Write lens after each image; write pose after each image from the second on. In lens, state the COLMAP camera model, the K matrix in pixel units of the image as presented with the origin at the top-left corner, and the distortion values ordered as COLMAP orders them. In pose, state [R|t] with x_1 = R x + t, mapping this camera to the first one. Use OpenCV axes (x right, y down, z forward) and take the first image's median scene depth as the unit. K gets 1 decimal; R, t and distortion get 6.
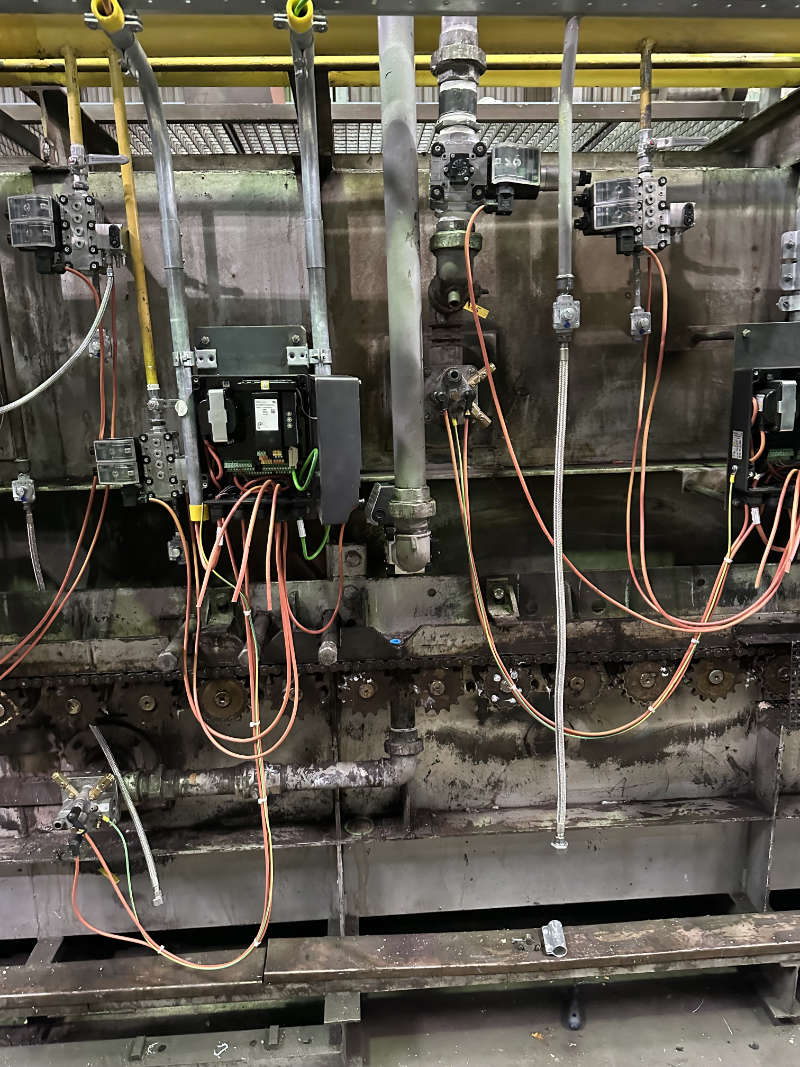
lens RADIAL K [[755.3, 0, 399.1], [0, 755.3, 527.8], [0, 0, 1]] dist [0.044585, -0.063682]
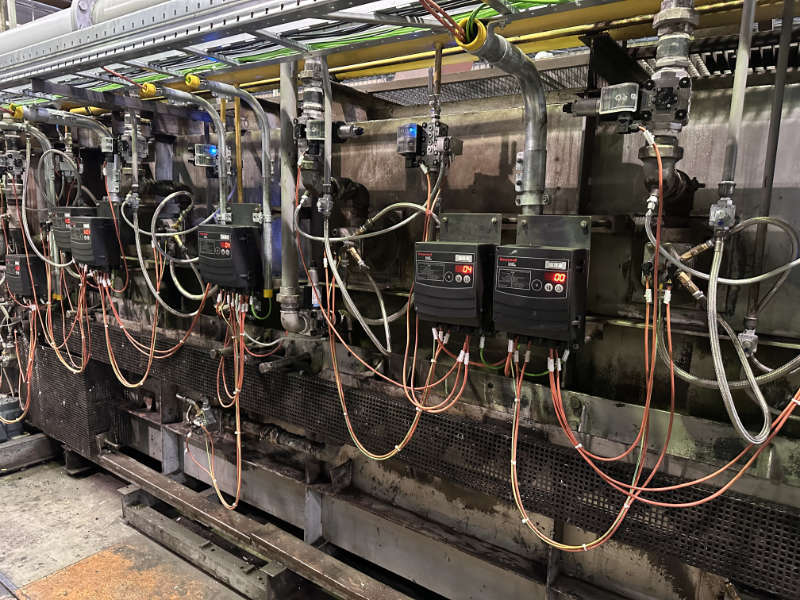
lens RADIAL K [[566.3, 0, 413.1], [0, 566.3, 299.6], [0, 0, 1]] dist [0.044585, -0.063682]
pose [[0.779039, 0.136337, -0.611973, 0.892595], [-0.180054, 0.983605, -0.010077, -0.050795], [0.600566, 0.118038, 0.790815, 0.037583]]
